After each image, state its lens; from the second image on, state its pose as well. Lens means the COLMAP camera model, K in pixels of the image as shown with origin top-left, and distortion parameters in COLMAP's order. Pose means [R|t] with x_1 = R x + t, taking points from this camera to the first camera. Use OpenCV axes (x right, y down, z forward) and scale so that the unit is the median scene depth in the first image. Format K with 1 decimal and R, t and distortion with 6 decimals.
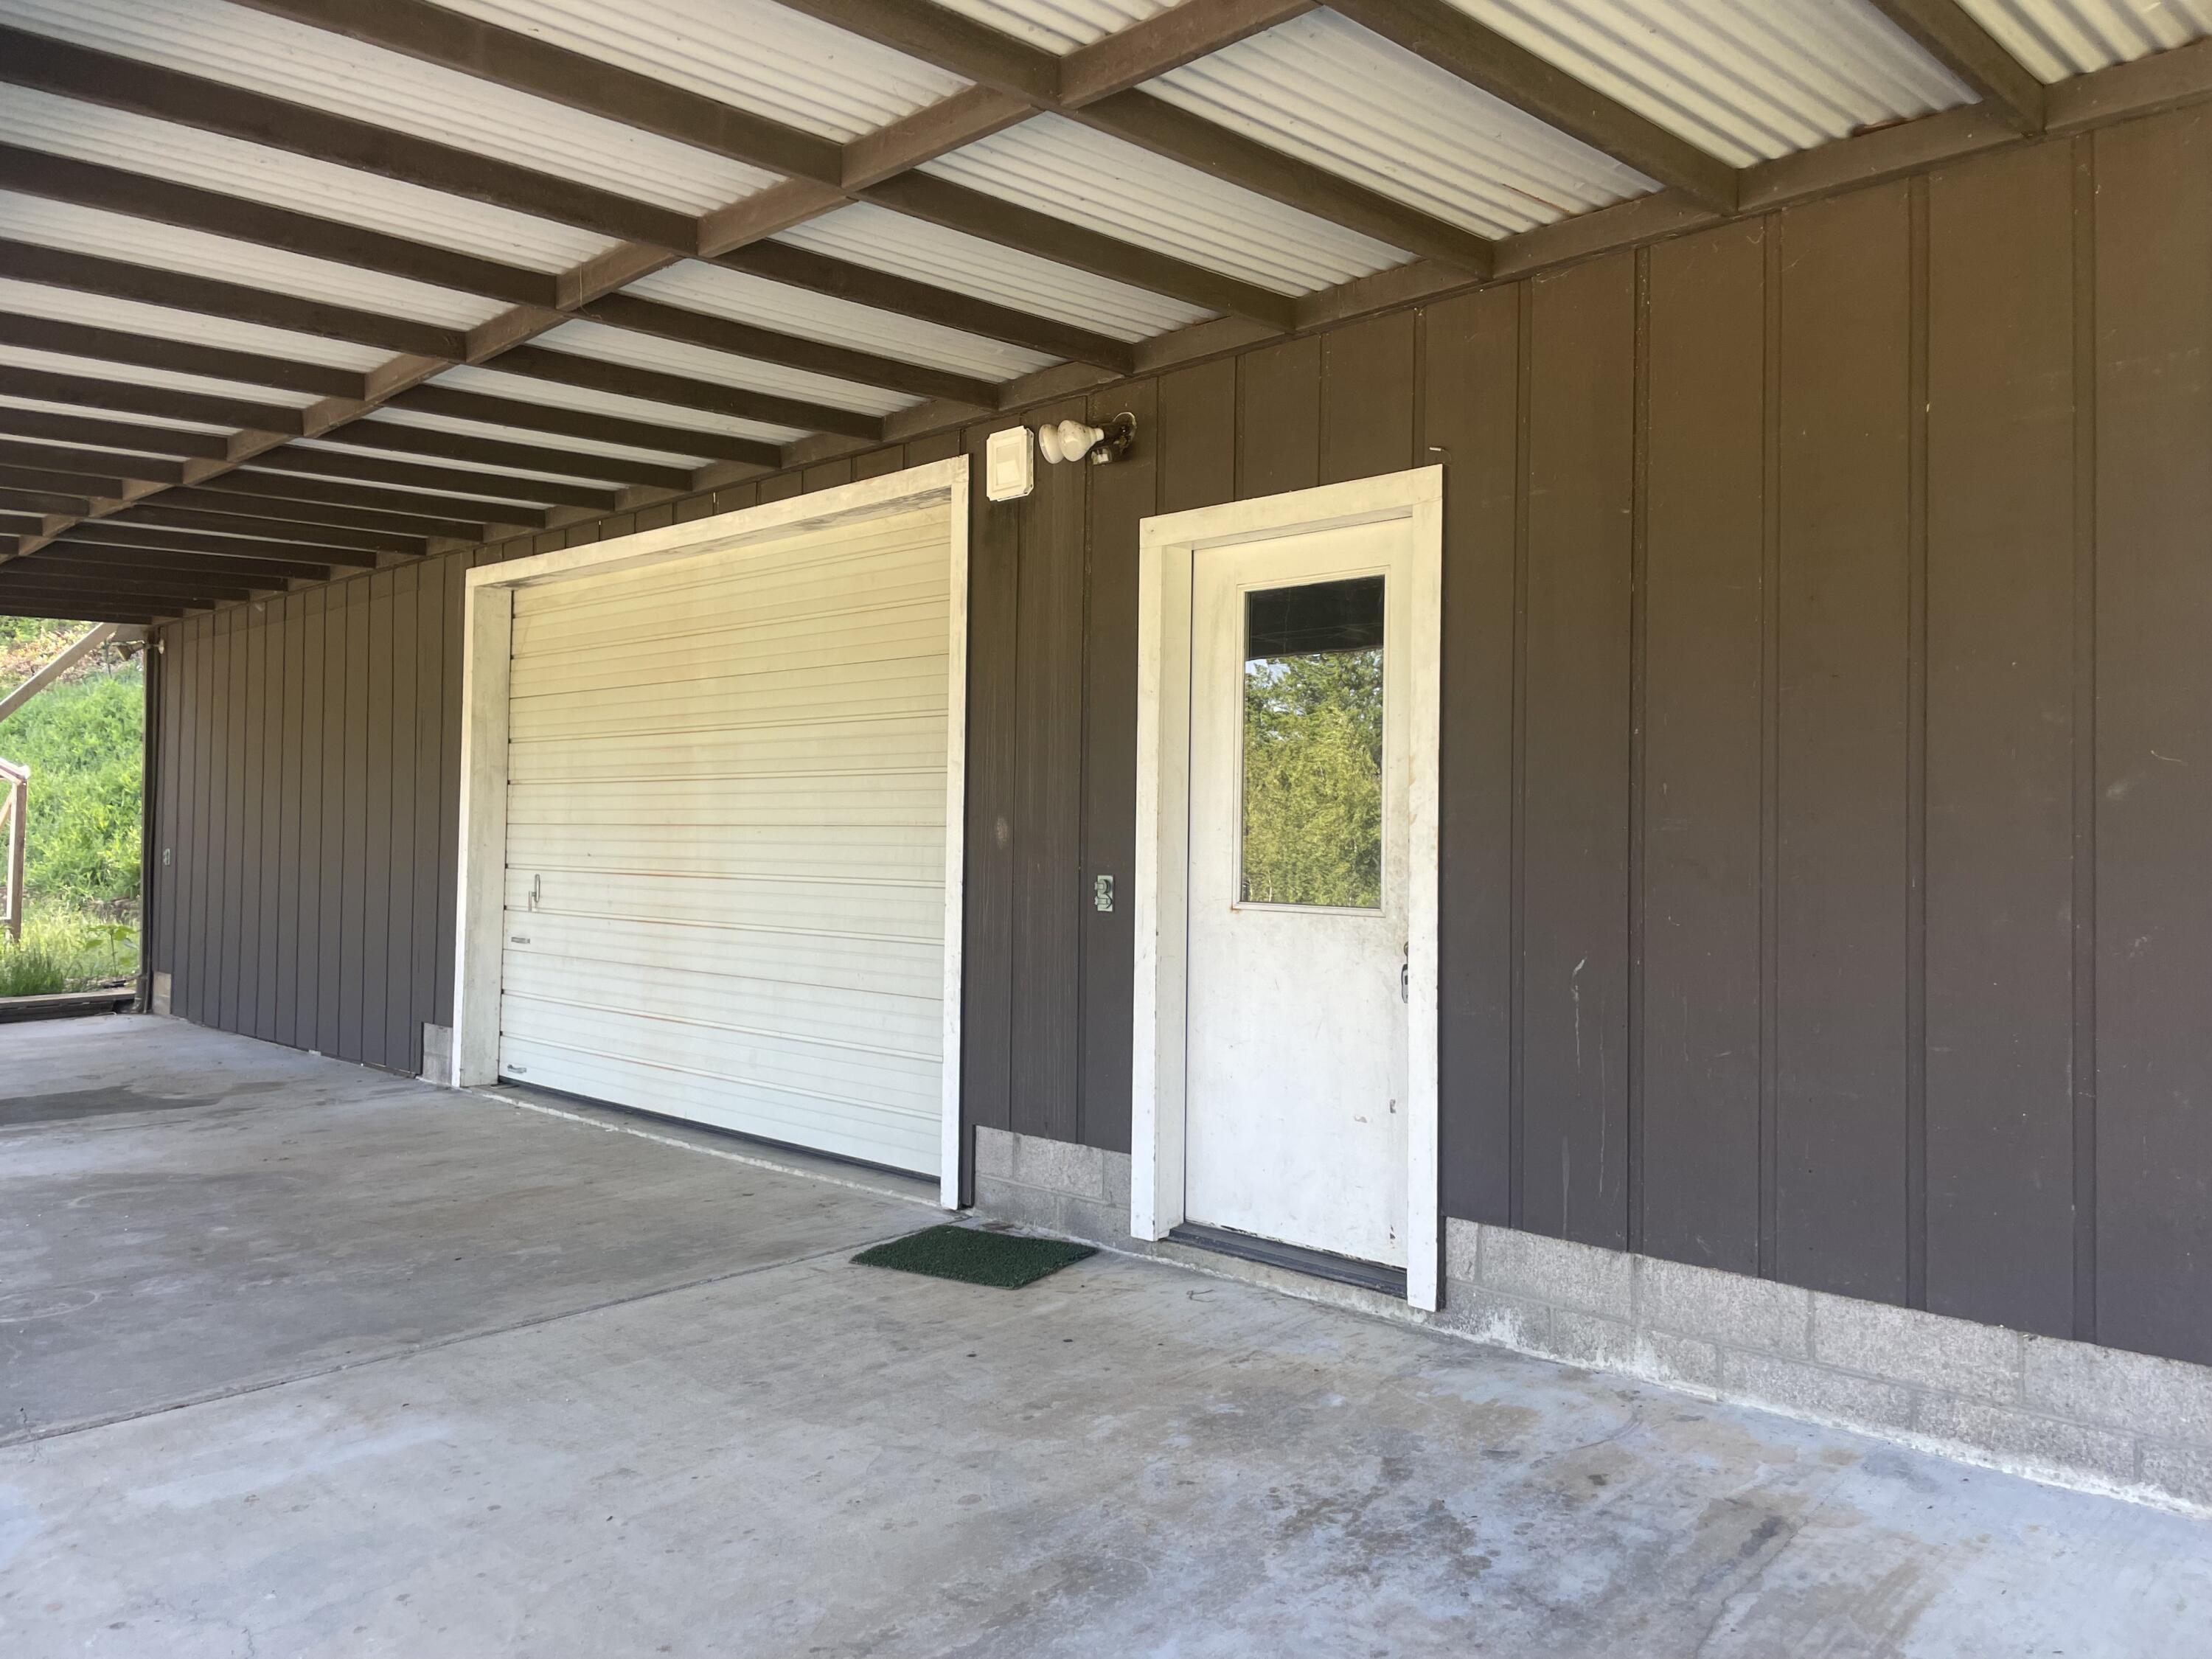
lens RADIAL K [[1701.3, 0, 1081.6], [0, 1701.3, 821.4], [0, 0, 1]] dist [0.099193, -0.135360]
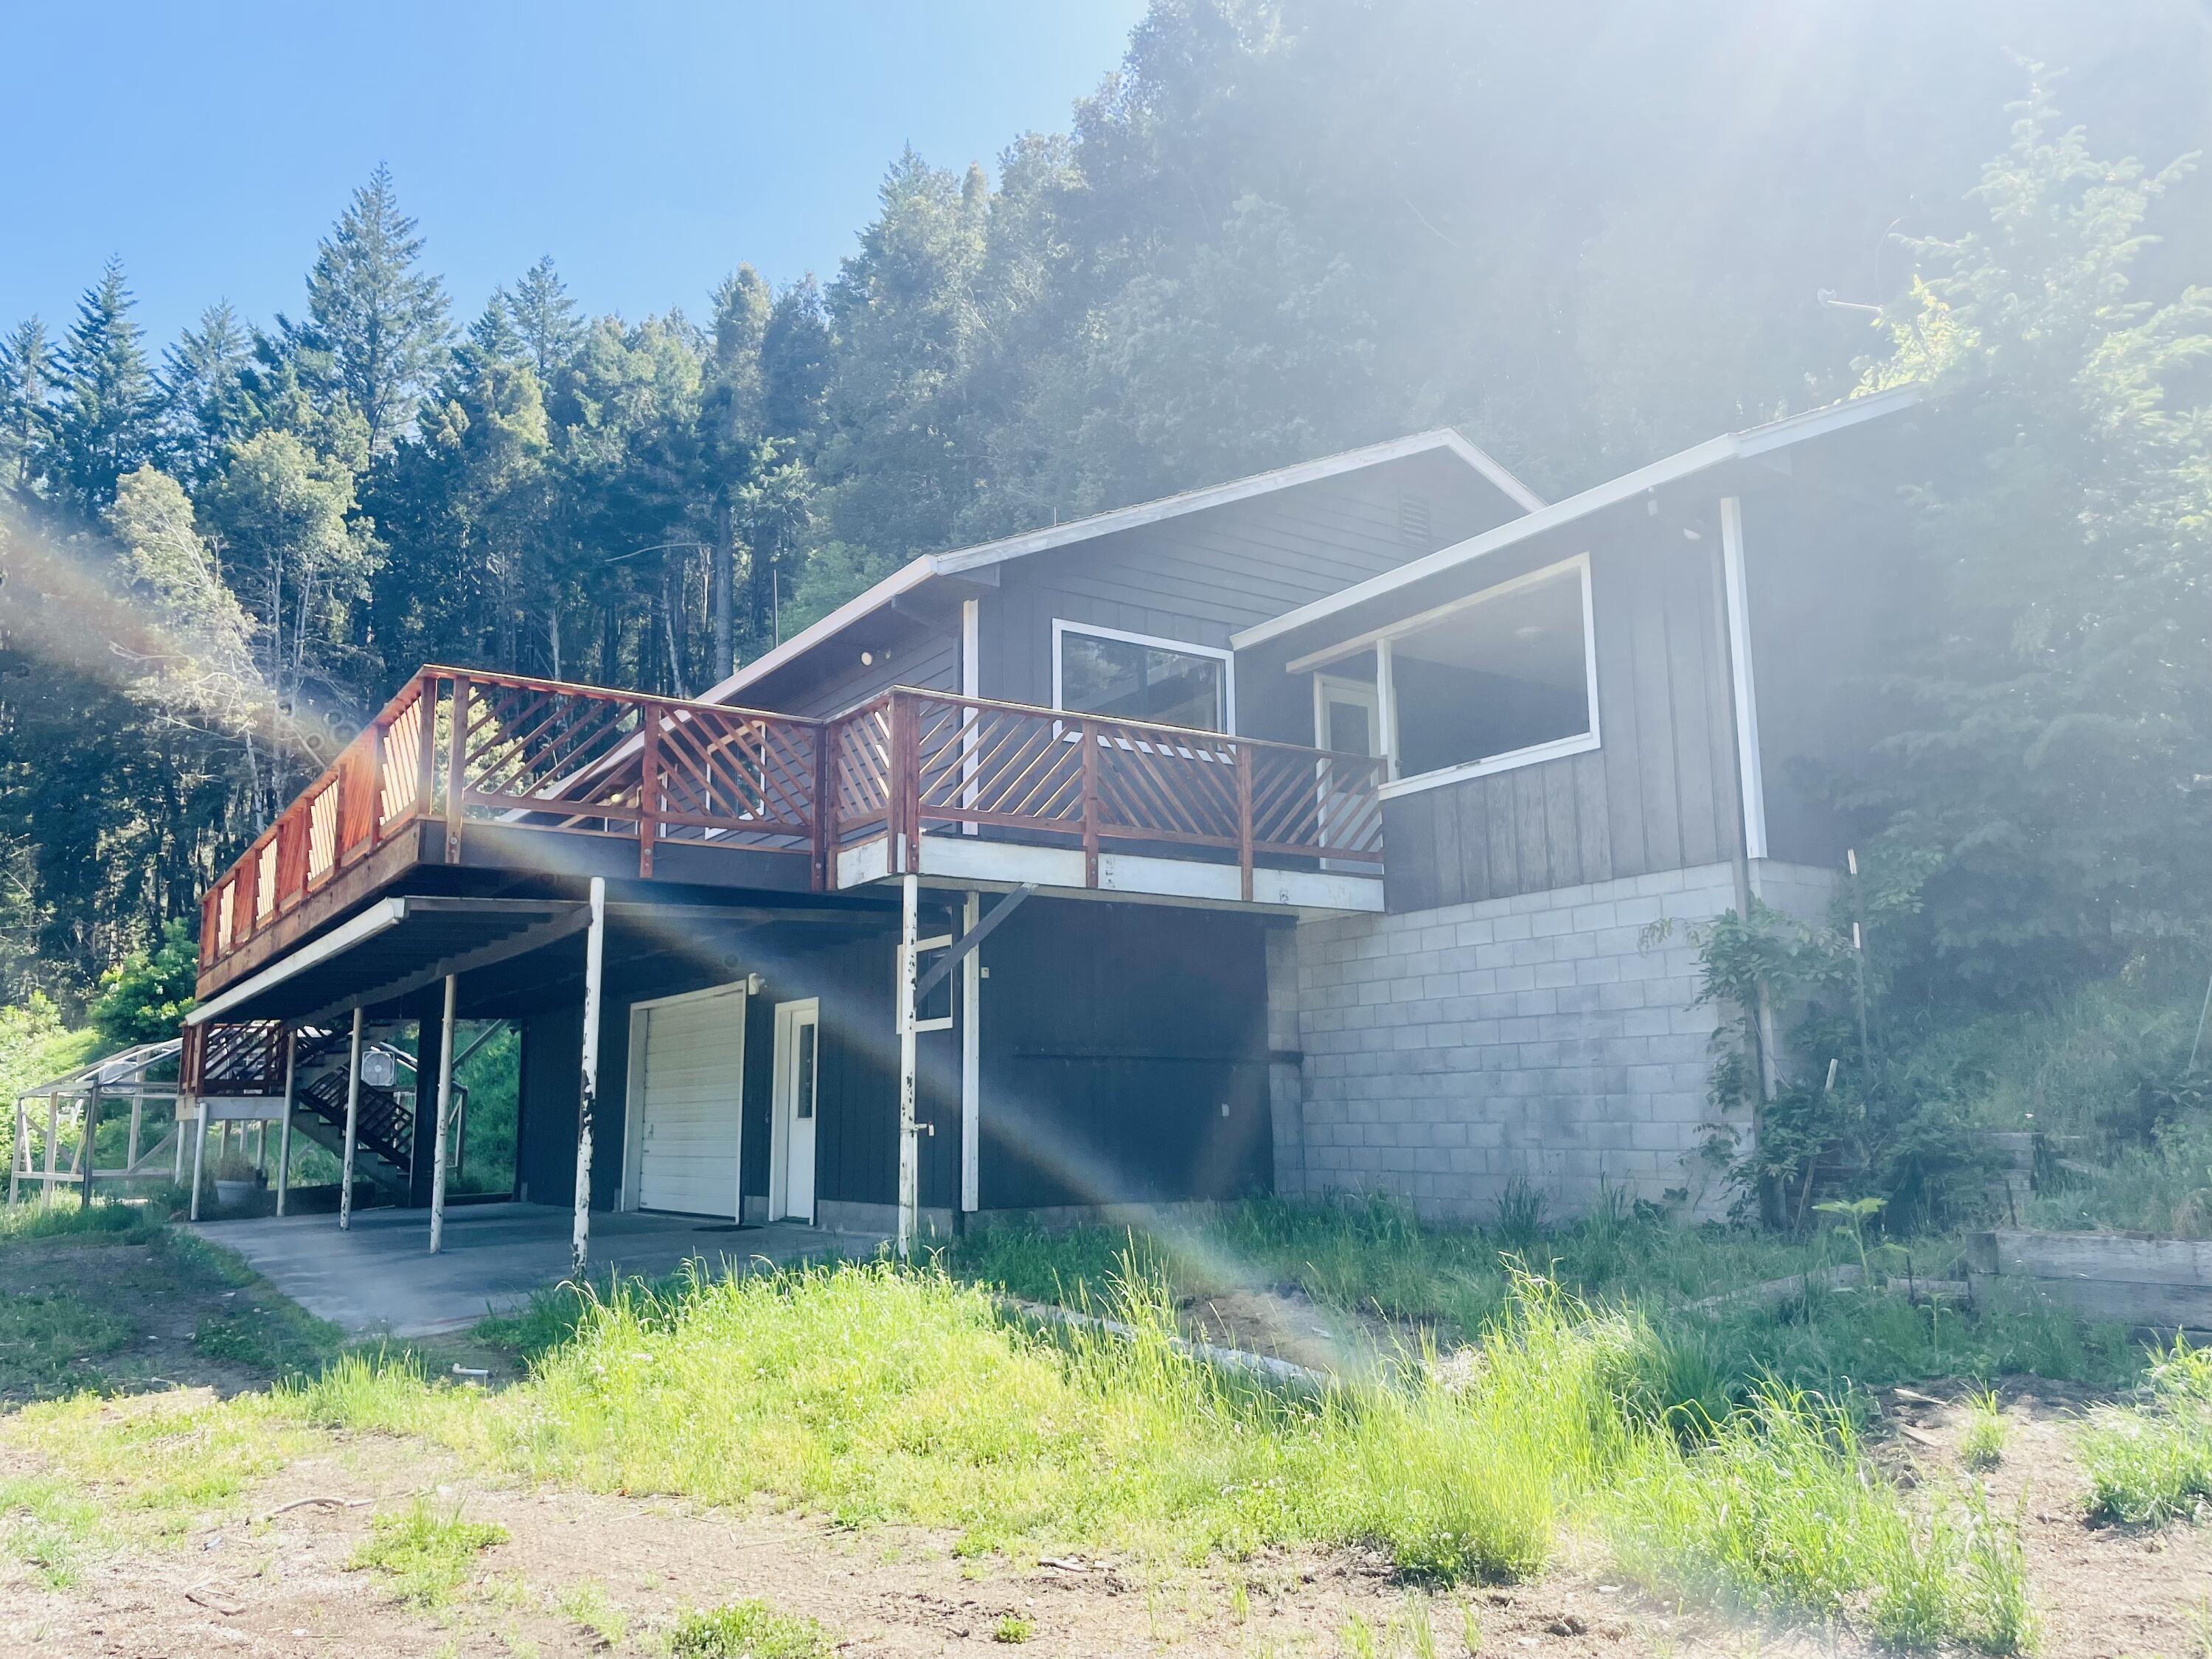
lens RADIAL K [[1701.3, 0, 1081.6], [0, 1701.3, 821.4], [0, 0, 1]] dist [0.099193, -0.135360]
pose [[0.979237, -0.060990, -0.193326, 0.811141], [0.028406, 0.985542, -0.167034, 0.031188], [0.200718, 0.158074, 0.966812, -1.378008]]
